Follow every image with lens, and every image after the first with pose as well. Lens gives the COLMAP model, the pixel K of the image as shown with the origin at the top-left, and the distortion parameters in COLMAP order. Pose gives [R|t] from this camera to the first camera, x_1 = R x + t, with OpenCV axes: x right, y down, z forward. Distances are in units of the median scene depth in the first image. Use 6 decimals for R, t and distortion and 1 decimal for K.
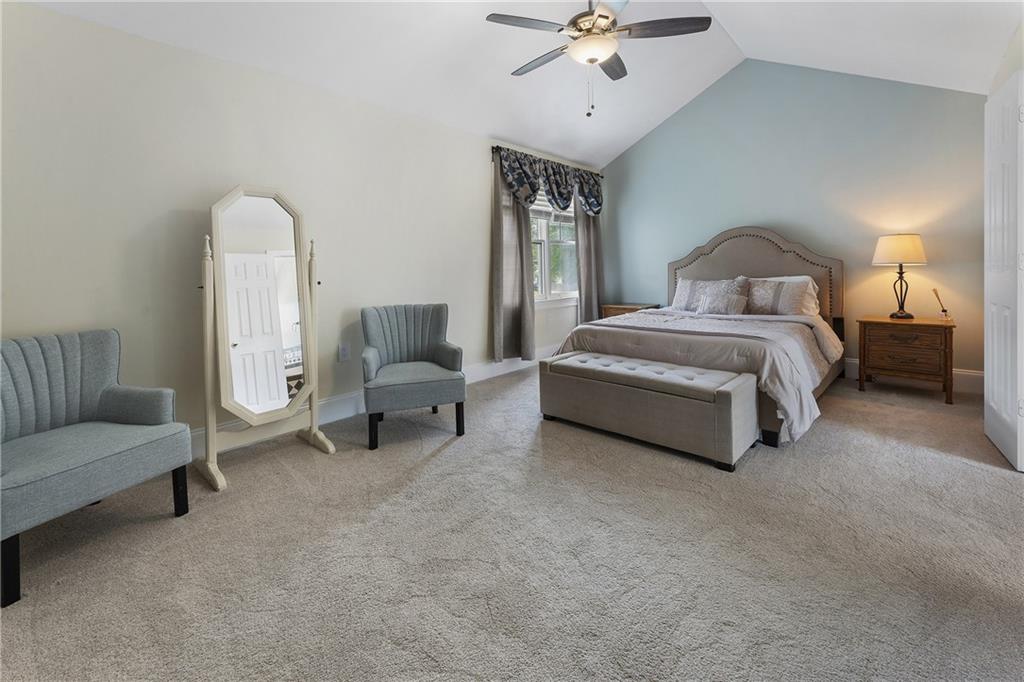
lens RADIAL K [[433.7, 0, 514.1], [0, 433.7, 284.4], [0, 0, 1]] dist [-0.000320, 0.000006]
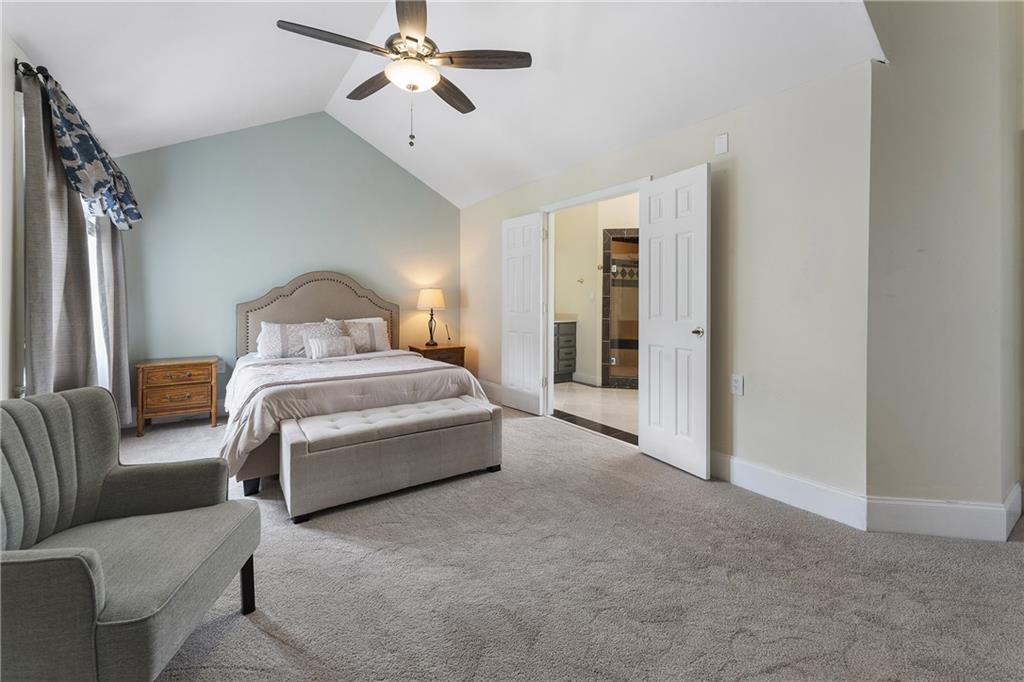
lens RADIAL K [[431.4, 0, 511.7], [0, 431.4, 309.0], [0, 0, 1]] dist [-0.001033, -0.000226]
pose [[0.216364, 0.006847, 0.976289, -0.432044], [0.031960, 0.999390, -0.014091, -0.015164], [-0.975790, 0.034251, 0.216013, 0.391732]]
